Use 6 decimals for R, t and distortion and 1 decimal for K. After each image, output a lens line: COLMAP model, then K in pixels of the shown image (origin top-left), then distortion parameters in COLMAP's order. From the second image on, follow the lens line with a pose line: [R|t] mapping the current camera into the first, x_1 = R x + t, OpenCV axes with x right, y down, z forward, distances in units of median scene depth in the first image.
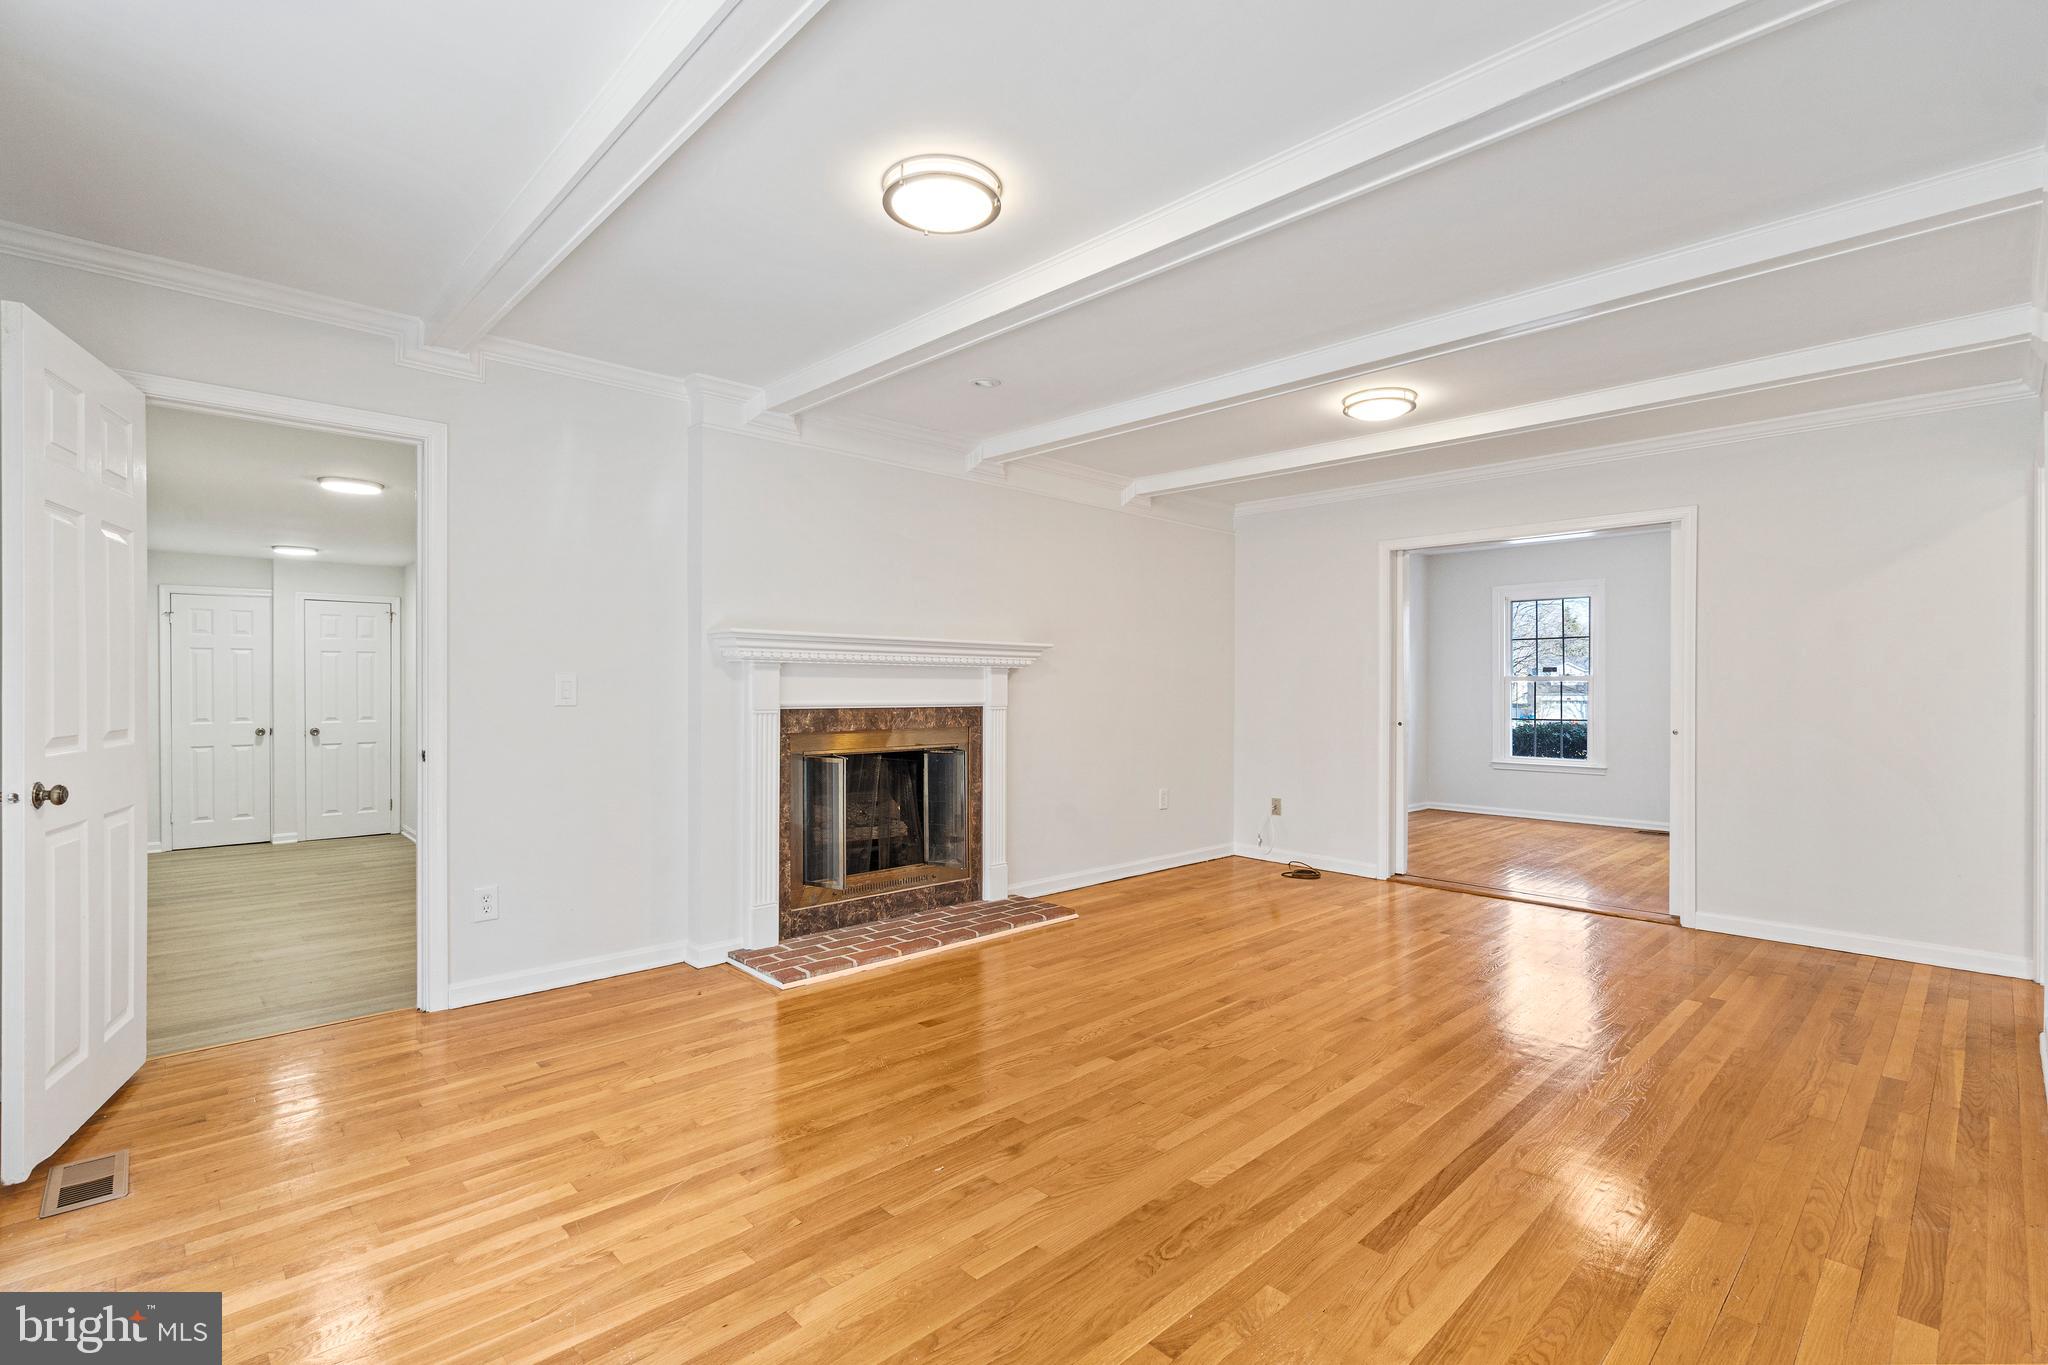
lens RADIAL K [[931.1, 0, 1036.1], [0, 931.1, 692.4], [0, 0, 1]] dist [-0.001225, 0.001664]
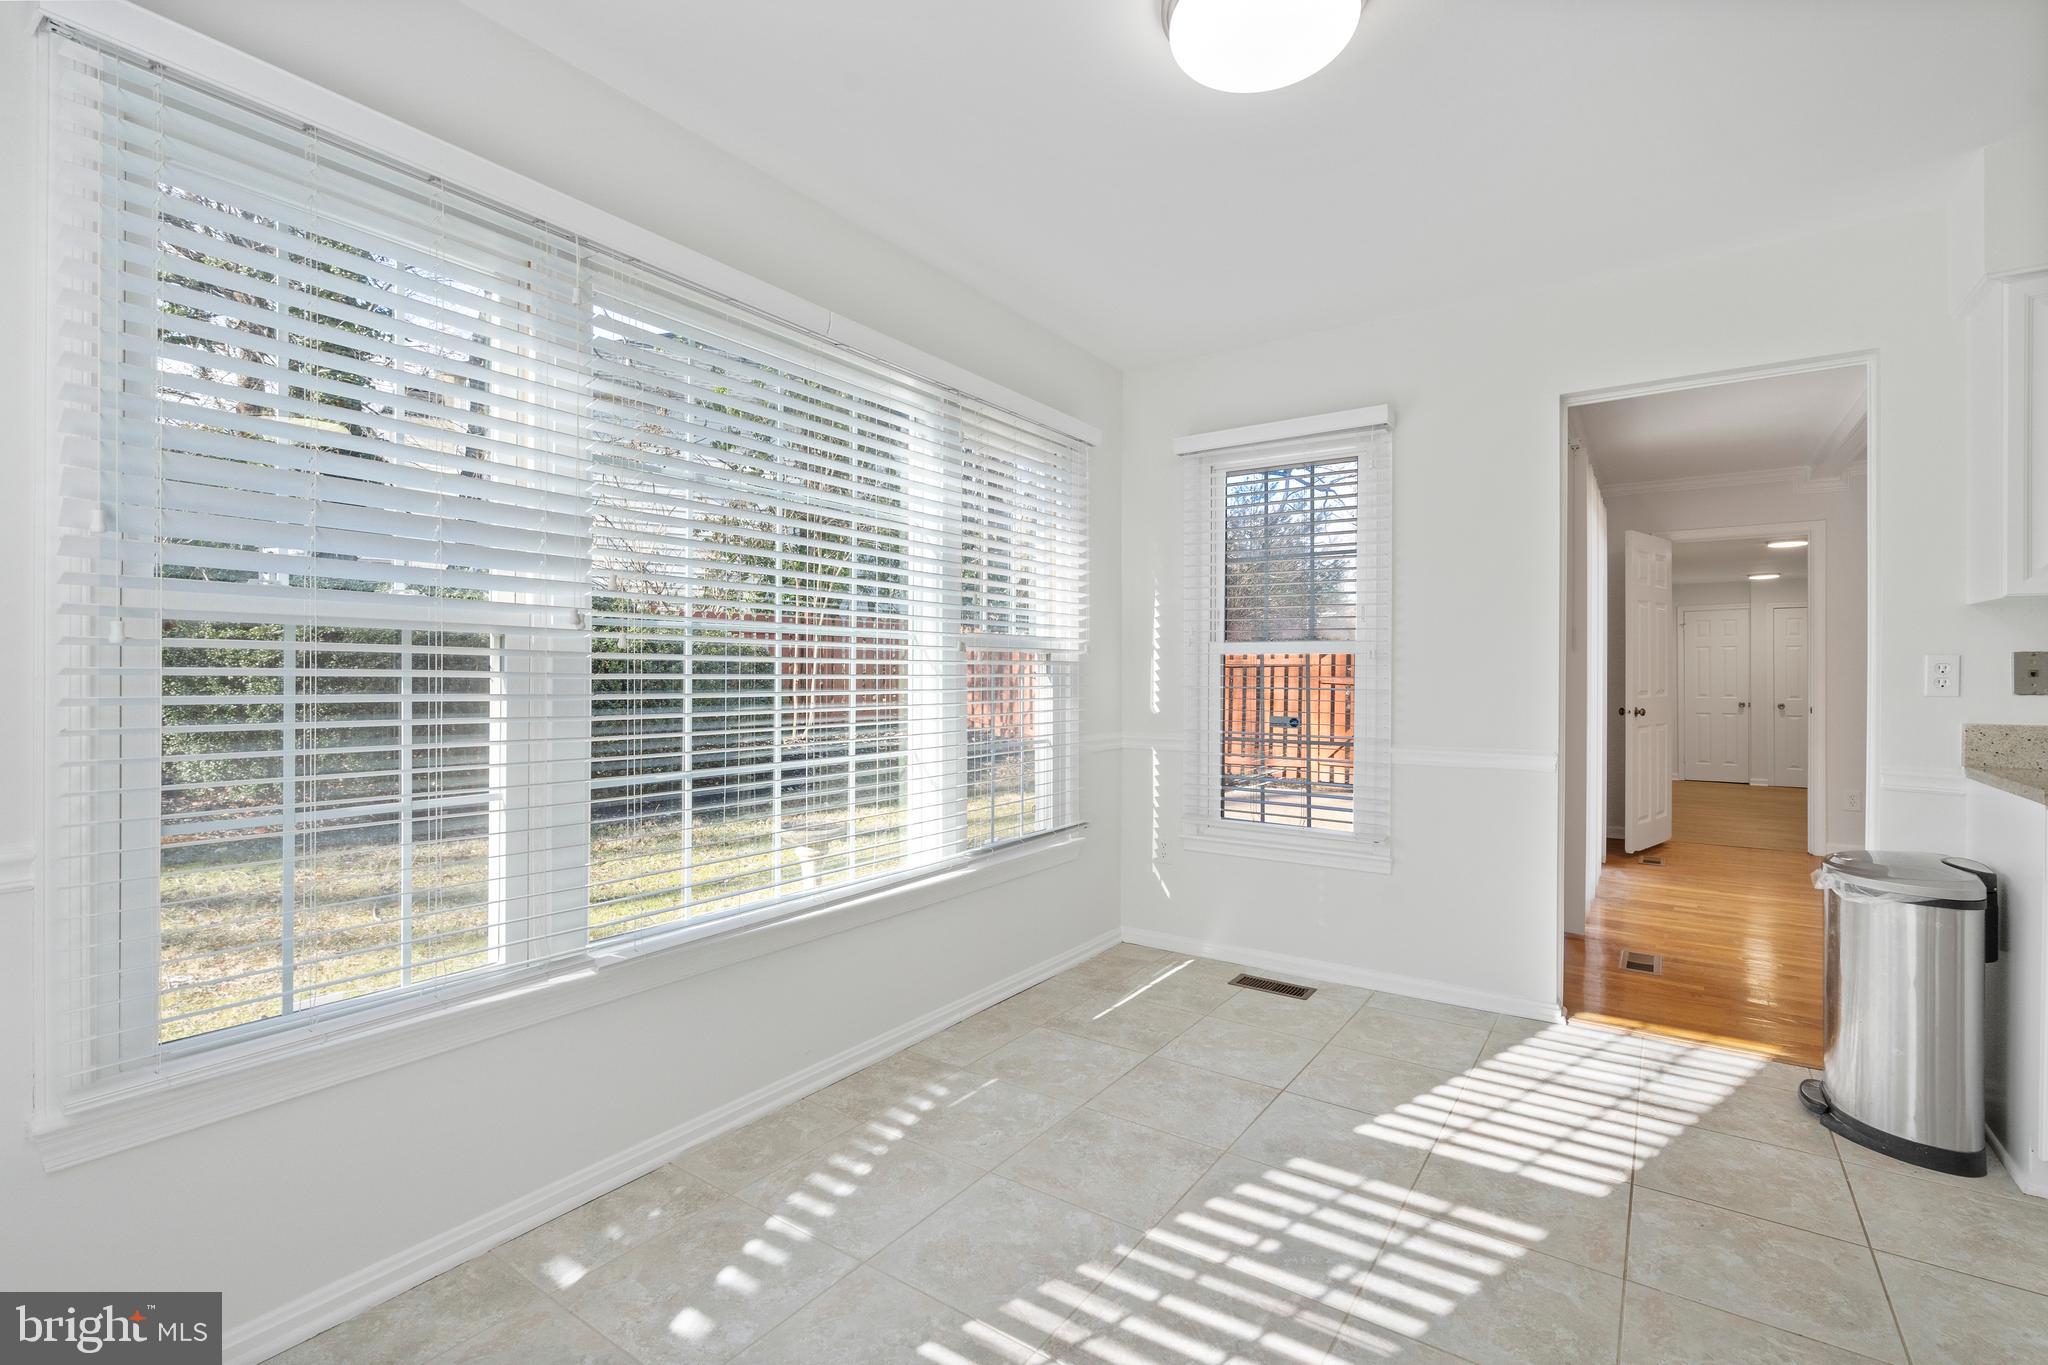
lens RADIAL K [[931.1, 0, 1036.6], [0, 931.1, 683.8], [0, 0, 1]] dist [-0.001225, 0.001664]
pose [[0.208408, 0.006885, -0.978018, 0.378784], [-0.004841, 0.999970, 0.006008, 0.008479], [0.978030, 0.003482, 0.208436, -0.398365]]
